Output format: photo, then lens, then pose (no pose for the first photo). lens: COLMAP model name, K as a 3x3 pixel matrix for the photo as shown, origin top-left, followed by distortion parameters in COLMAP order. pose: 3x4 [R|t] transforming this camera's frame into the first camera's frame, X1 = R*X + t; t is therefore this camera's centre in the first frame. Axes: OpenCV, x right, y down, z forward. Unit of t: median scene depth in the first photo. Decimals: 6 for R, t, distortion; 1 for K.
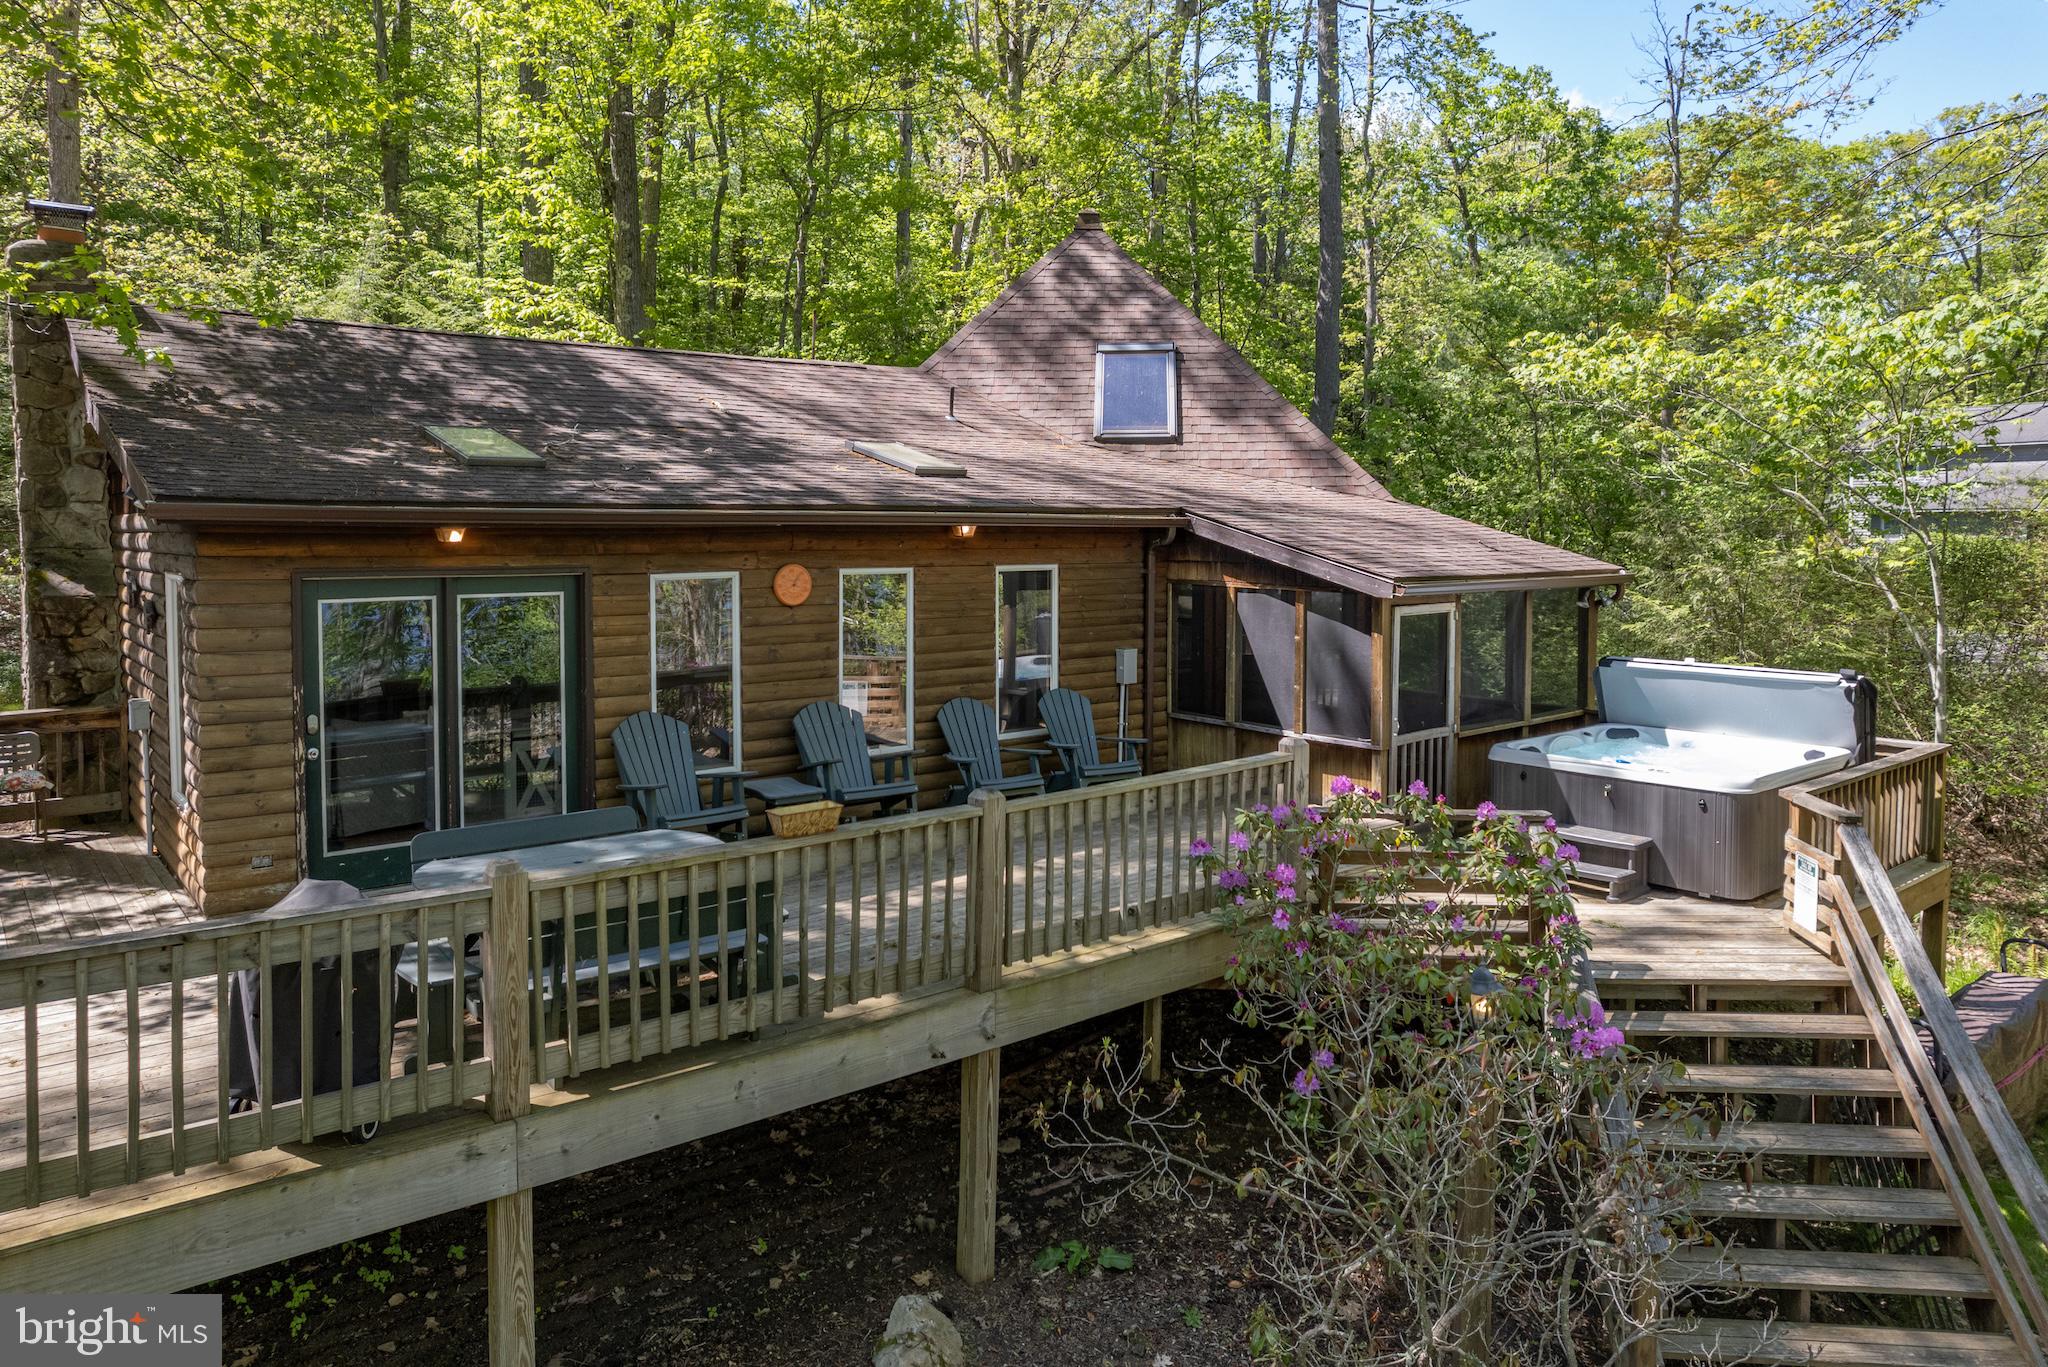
lens RADIAL K [[1344.3, 0, 1024.1], [0, 1344.3, 599.8], [0, 0, 1]] dist [-0.013595, 0.000862]
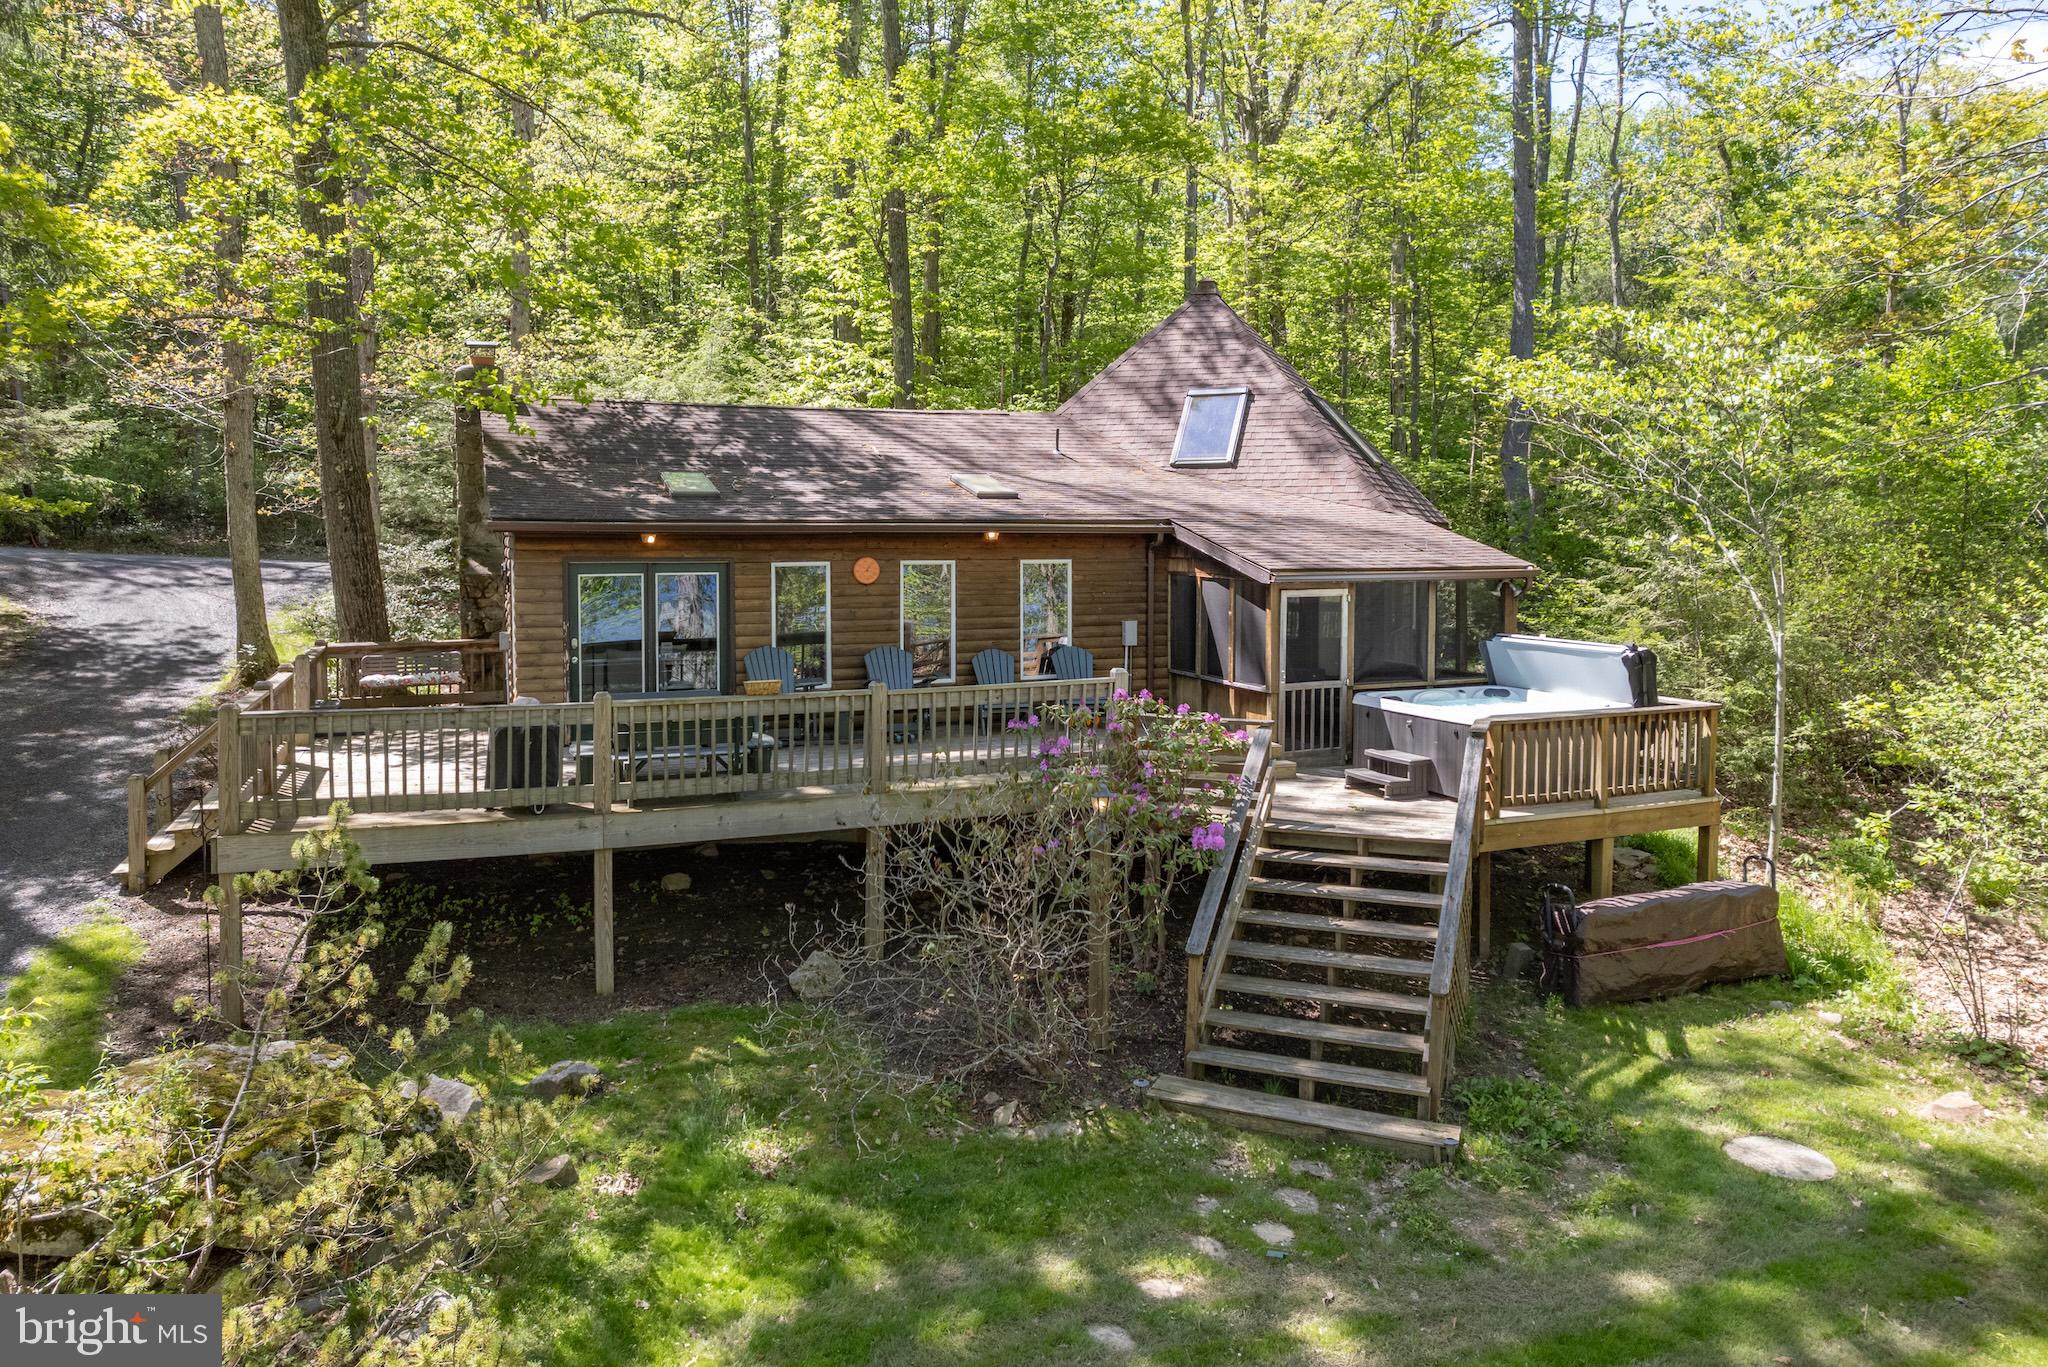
lens RADIAL K [[1344.3, 0, 1024.1], [0, 1344.3, 599.8], [0, 0, 1]] dist [-0.013595, 0.000862]
pose [[0.956518, 0.013905, -0.291343, 0.423608], [-0.014614, 0.999893, -0.000257, 0.019058], [0.291308, 0.004503, 0.956619, -0.408472]]
